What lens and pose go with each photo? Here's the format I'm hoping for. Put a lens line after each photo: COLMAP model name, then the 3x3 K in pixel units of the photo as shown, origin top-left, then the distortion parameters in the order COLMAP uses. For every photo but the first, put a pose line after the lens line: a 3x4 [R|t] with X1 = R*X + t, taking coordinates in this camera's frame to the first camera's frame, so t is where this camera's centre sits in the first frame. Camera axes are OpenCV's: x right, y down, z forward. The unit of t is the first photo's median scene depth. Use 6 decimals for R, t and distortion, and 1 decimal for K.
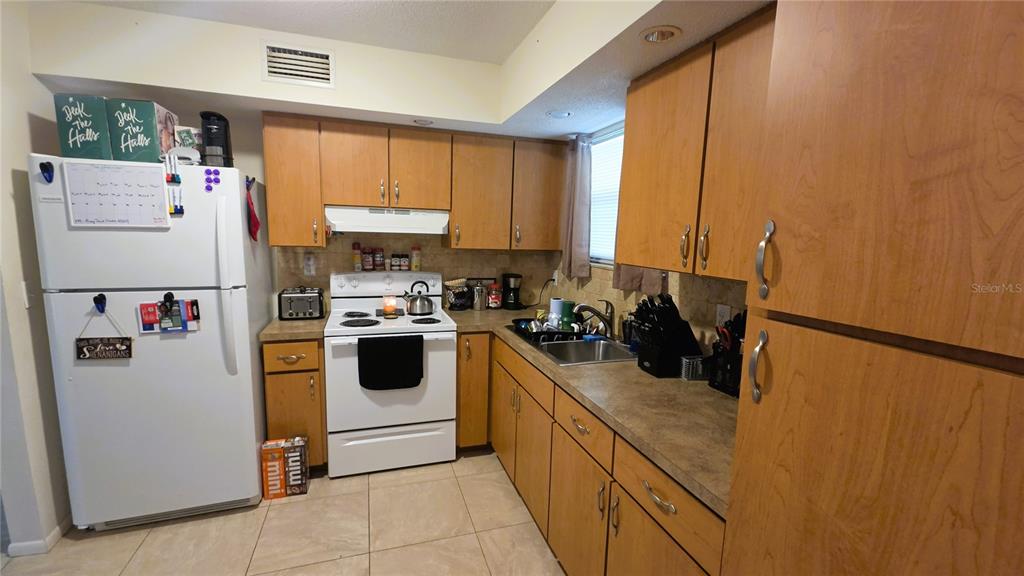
lens RADIAL K [[433.5, 0, 512.0], [0, 433.5, 288.0], [0, 0, 1]] dist [0.000950, 0.000066]
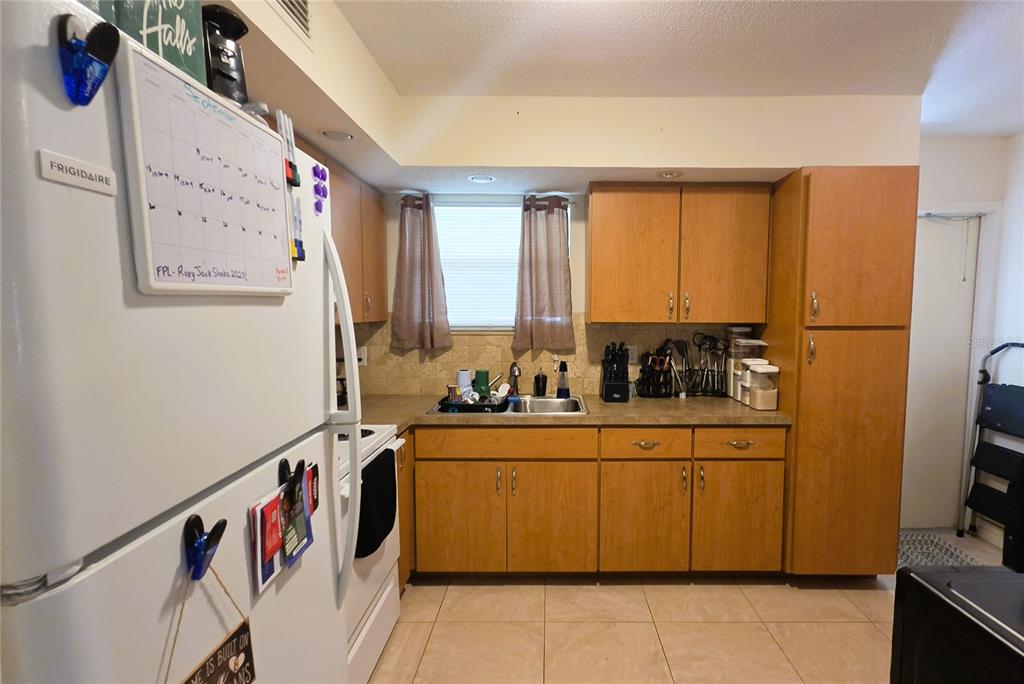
lens RADIAL K [[543.2, 0, 512.0], [0, 543.2, 342.0], [0, 0, 1]] dist [-0.001248, -0.000052]
pose [[0.315438, -0.082774, 0.945329, -1.270575], [0.129749, 0.990595, 0.043443, -0.096292], [-0.940034, 0.108952, 0.323211, 0.691337]]
